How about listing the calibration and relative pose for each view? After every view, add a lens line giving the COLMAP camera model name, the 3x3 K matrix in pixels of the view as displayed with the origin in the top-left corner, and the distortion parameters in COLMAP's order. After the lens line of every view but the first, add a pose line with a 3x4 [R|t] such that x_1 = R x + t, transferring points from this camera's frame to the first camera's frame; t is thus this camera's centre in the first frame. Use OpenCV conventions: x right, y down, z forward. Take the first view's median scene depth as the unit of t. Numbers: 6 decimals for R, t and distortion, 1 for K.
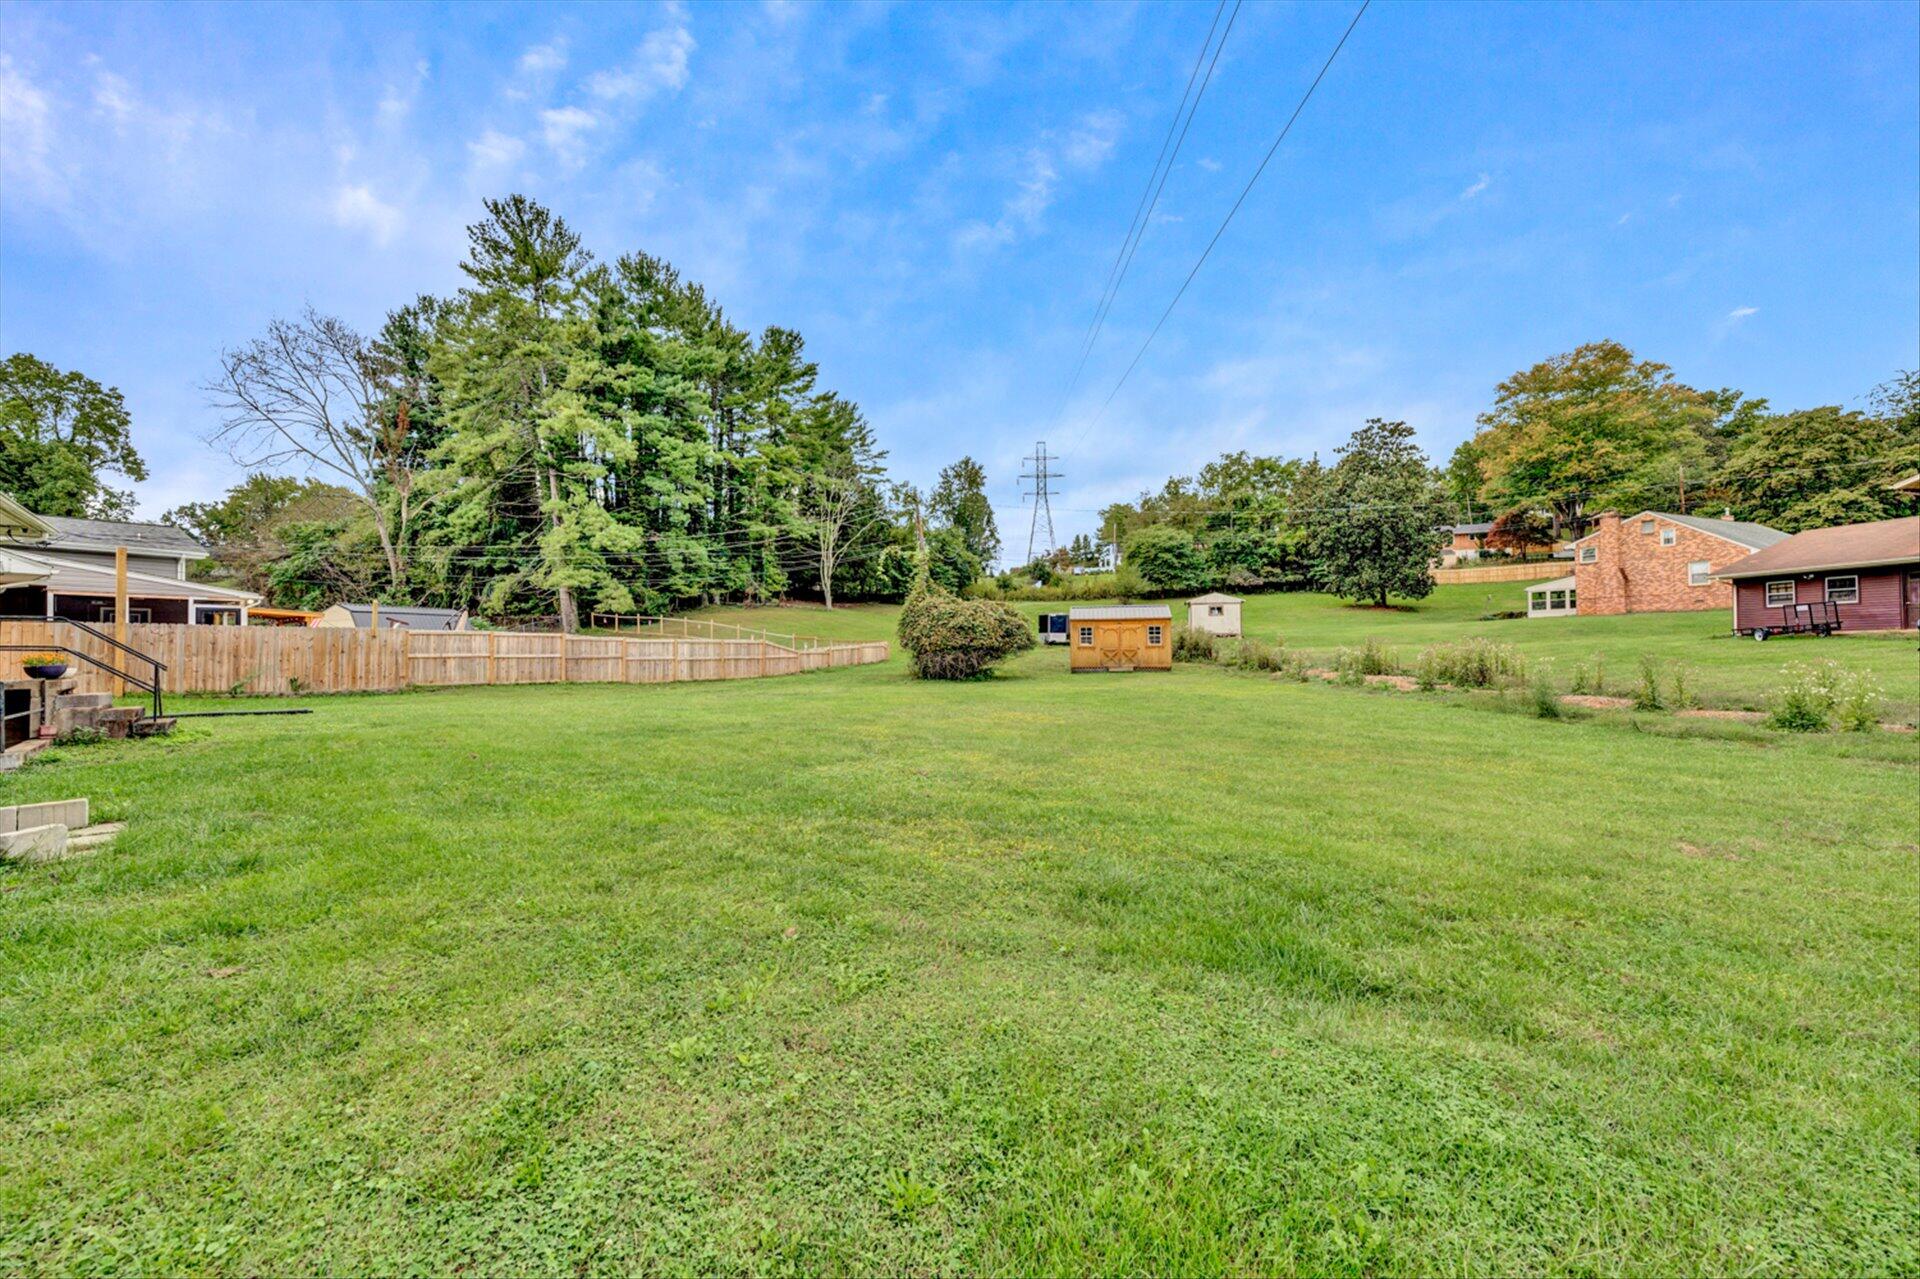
lens RADIAL K [[715.1, 0, 960.3], [0, 715.1, 640.7], [0, 0, 1]] dist [-0.001510, -0.000114]
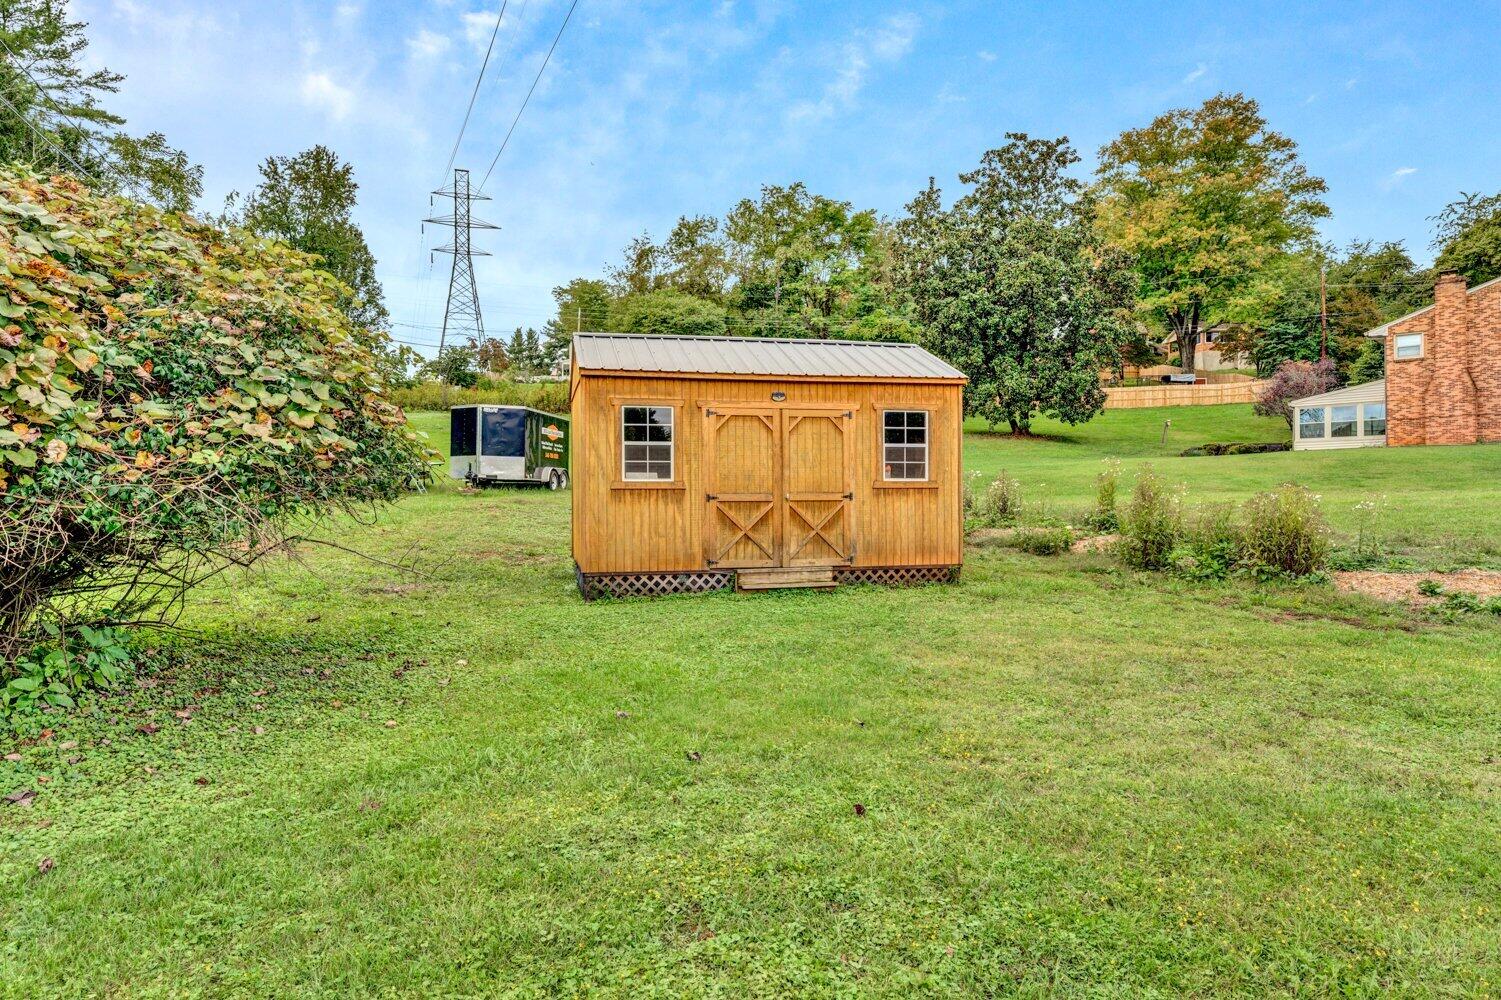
lens RADIAL K [[934.2, 0, 755.6], [0, 934.2, 506.5], [0, 0, 1]] dist [-0.007501, 0.002760]
pose [[0.913940, 0.001232, 0.405848, 0.034182], [-0.008405, 0.999838, 0.015892, 0.003992], [-0.405763, -0.017935, 0.913802, 0.288890]]
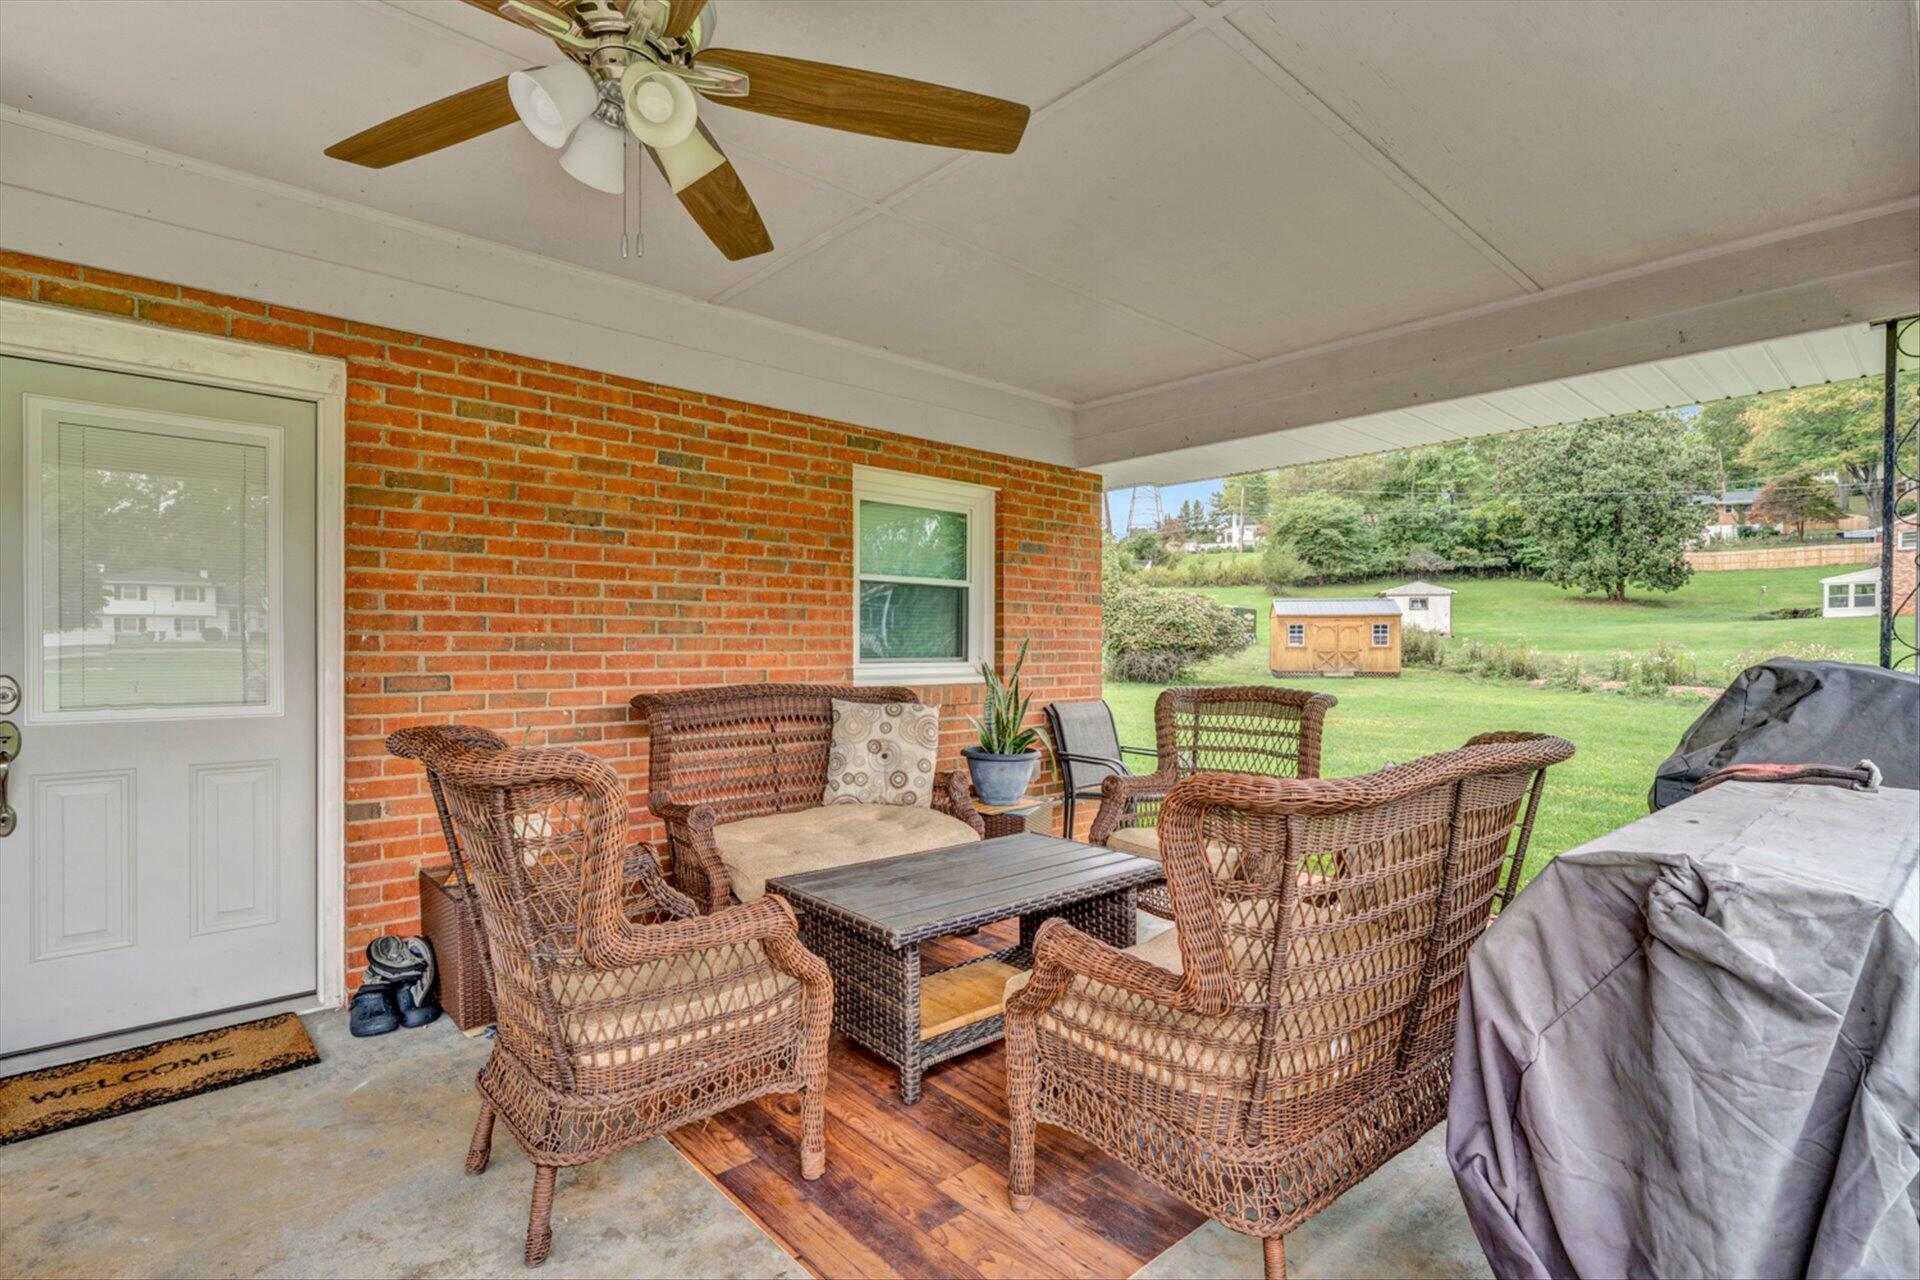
lens RADIAL K [[927.9, 0, 957.5], [0, 927.9, 653.5], [0, 0, 1]] dist [-0.000174, -0.000498]
pose [[0.998477, 0.013508, -0.053498, -0.069009], [-0.012401, 0.999703, 0.020965, -0.000959], [0.053765, -0.020270, 0.998348, -0.051277]]
